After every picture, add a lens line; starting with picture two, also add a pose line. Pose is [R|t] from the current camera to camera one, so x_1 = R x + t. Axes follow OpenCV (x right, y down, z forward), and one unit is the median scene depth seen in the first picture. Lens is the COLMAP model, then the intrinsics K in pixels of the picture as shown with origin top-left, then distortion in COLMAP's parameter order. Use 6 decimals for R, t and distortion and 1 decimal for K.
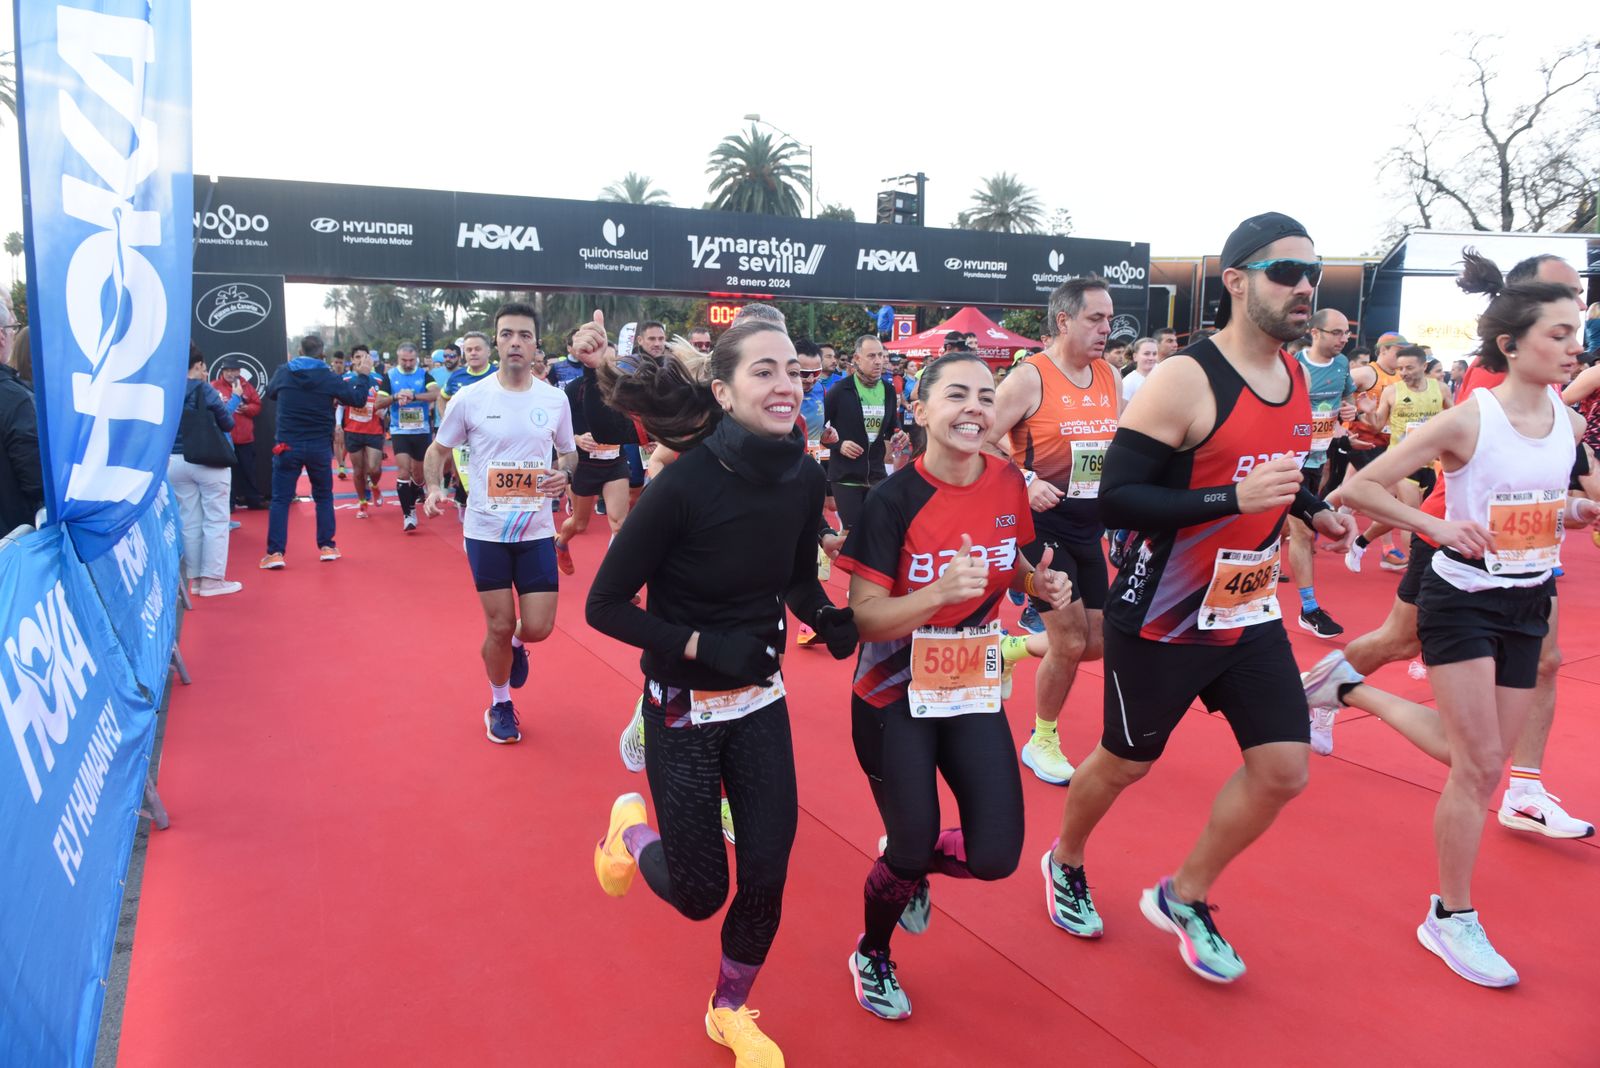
lens RADIAL K [[1100.0, 0, 791.0], [0, 1100.0, 532.7], [0, 0, 1]] dist [-0.052756, -0.002067]
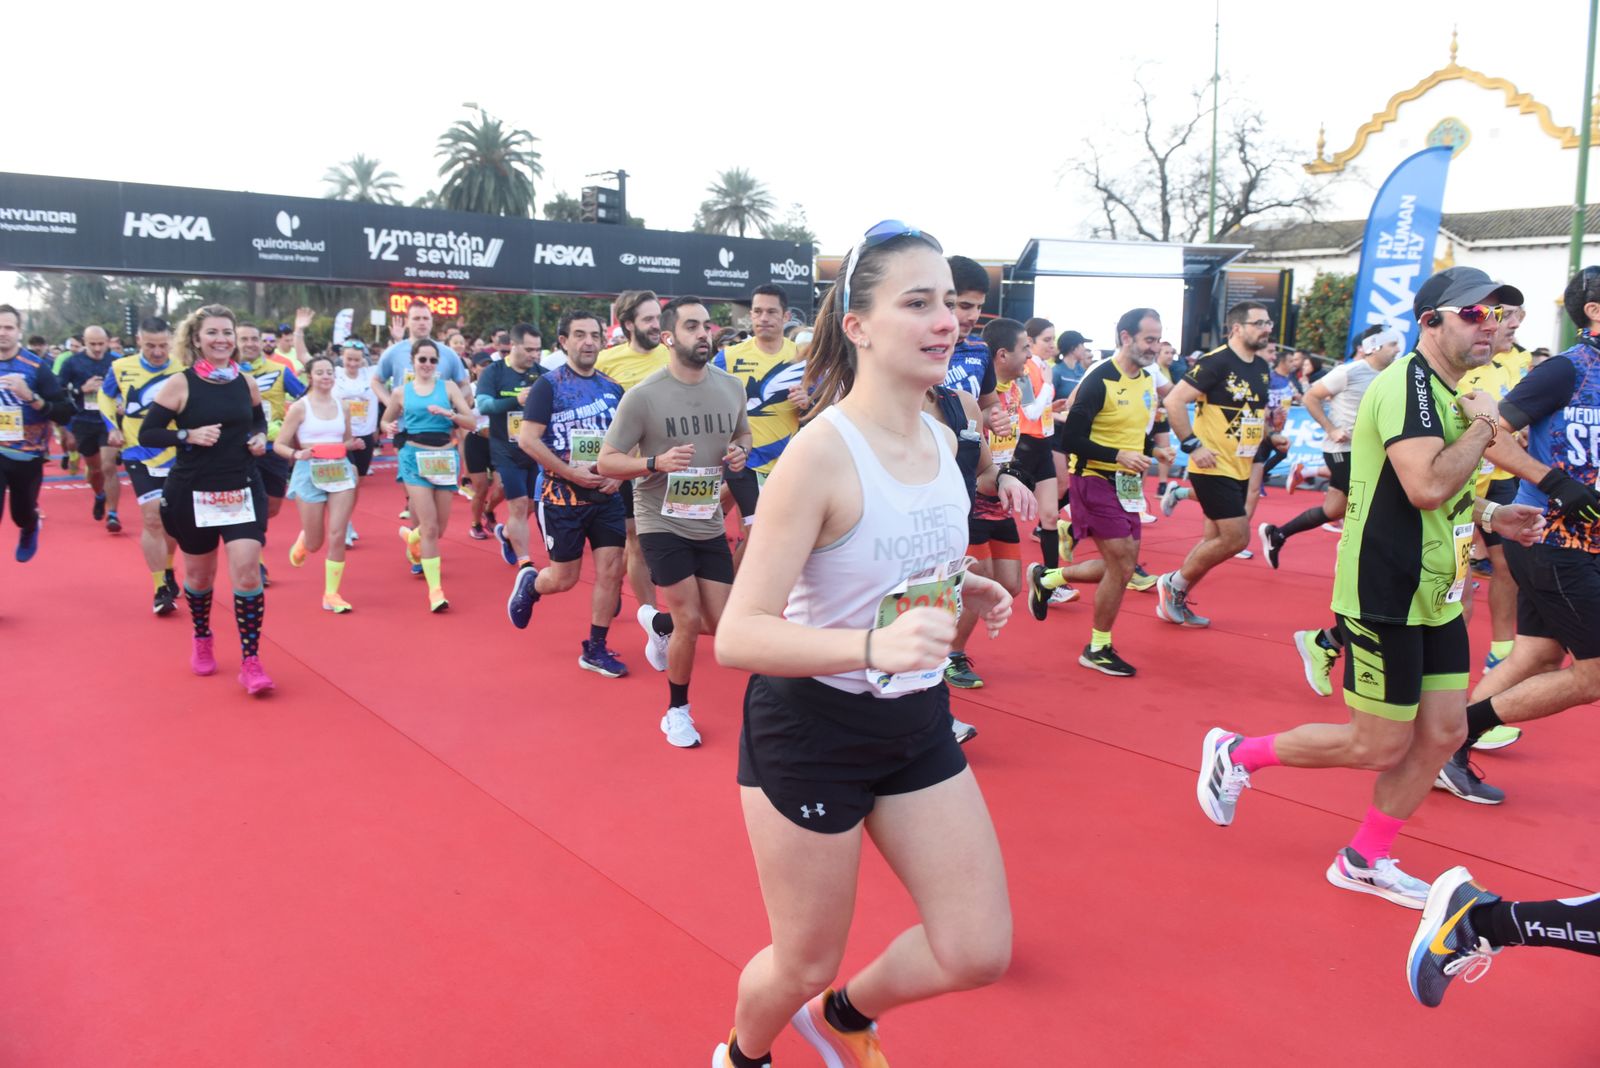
lens RADIAL K [[1100.0, 0, 799.1], [0, 1100.0, 527.5], [0, 0, 1]] dist [-0.052756, -0.002067]
pose [[0.974903, -0.027708, 0.220901, 0.066115], [0.026477, 0.999613, 0.008530, 0.015982], [-0.221052, -0.002467, 0.975259, -0.098282]]
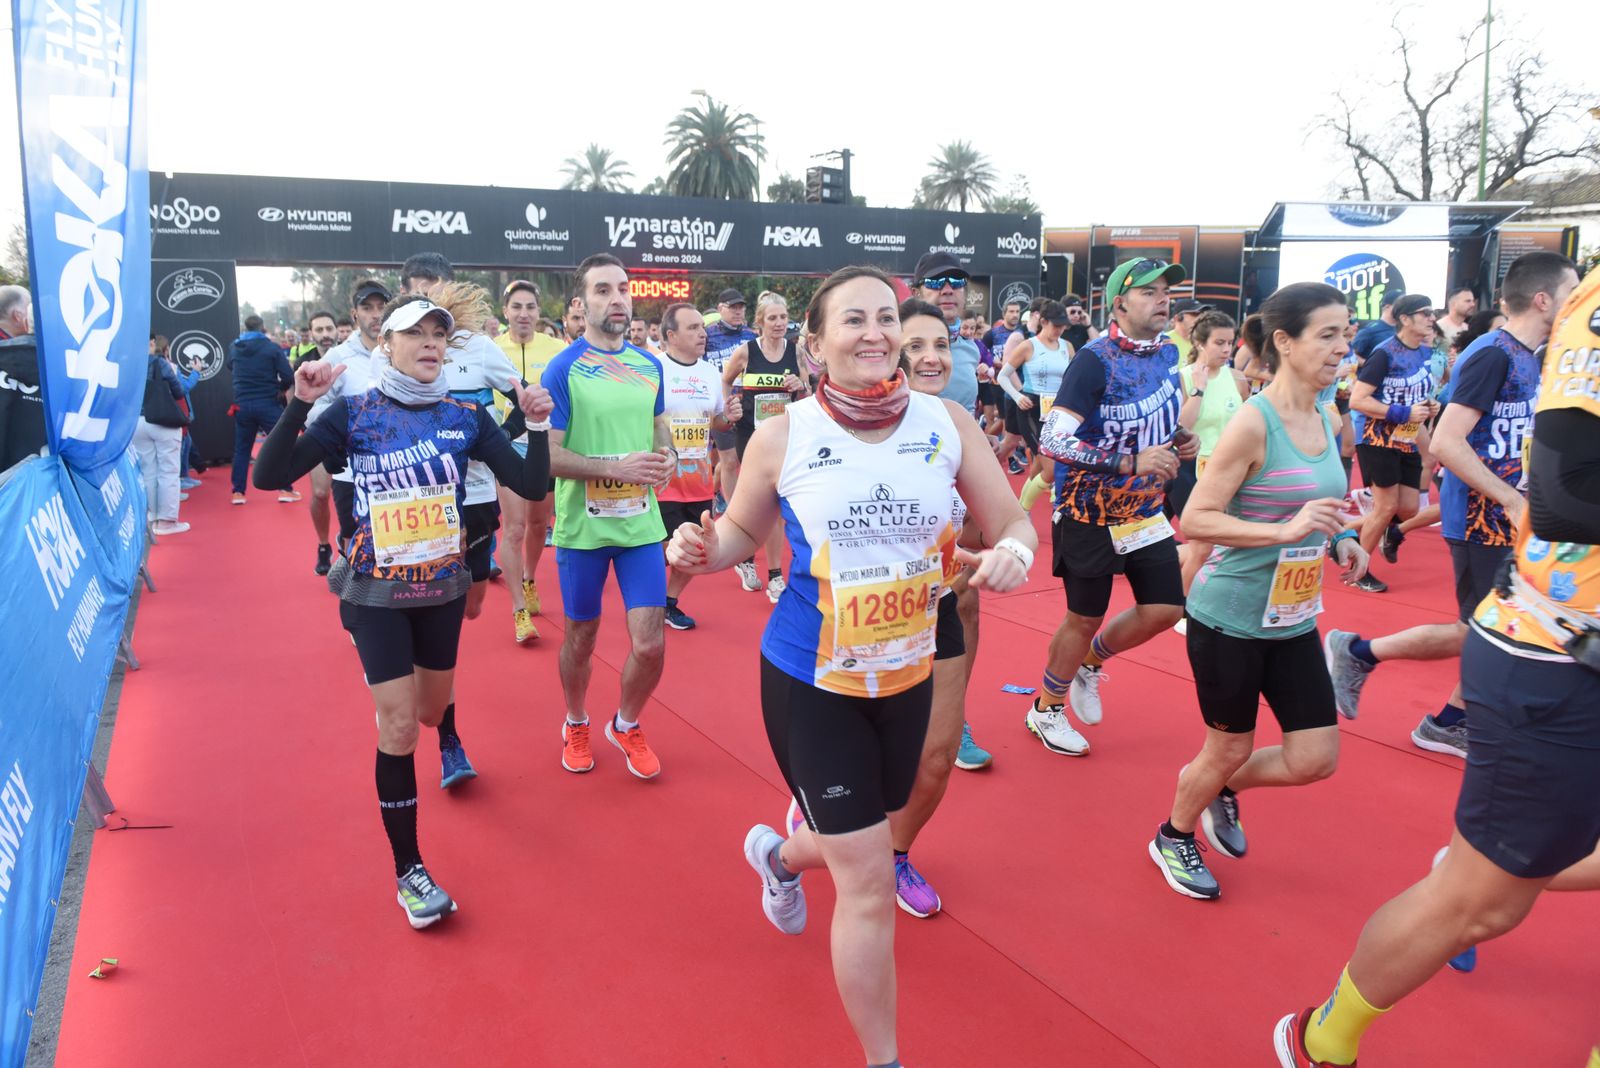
lens RADIAL K [[1100.0, 0, 794.5], [0, 1100.0, 530.3], [0, 0, 1]] dist [-0.052756, -0.002067]
pose [[0.999588, -0.018271, 0.022138, 0.059058], [0.017672, 0.999480, 0.026983, 0.015336], [-0.022620, -0.026581, 0.999391, -0.099813]]
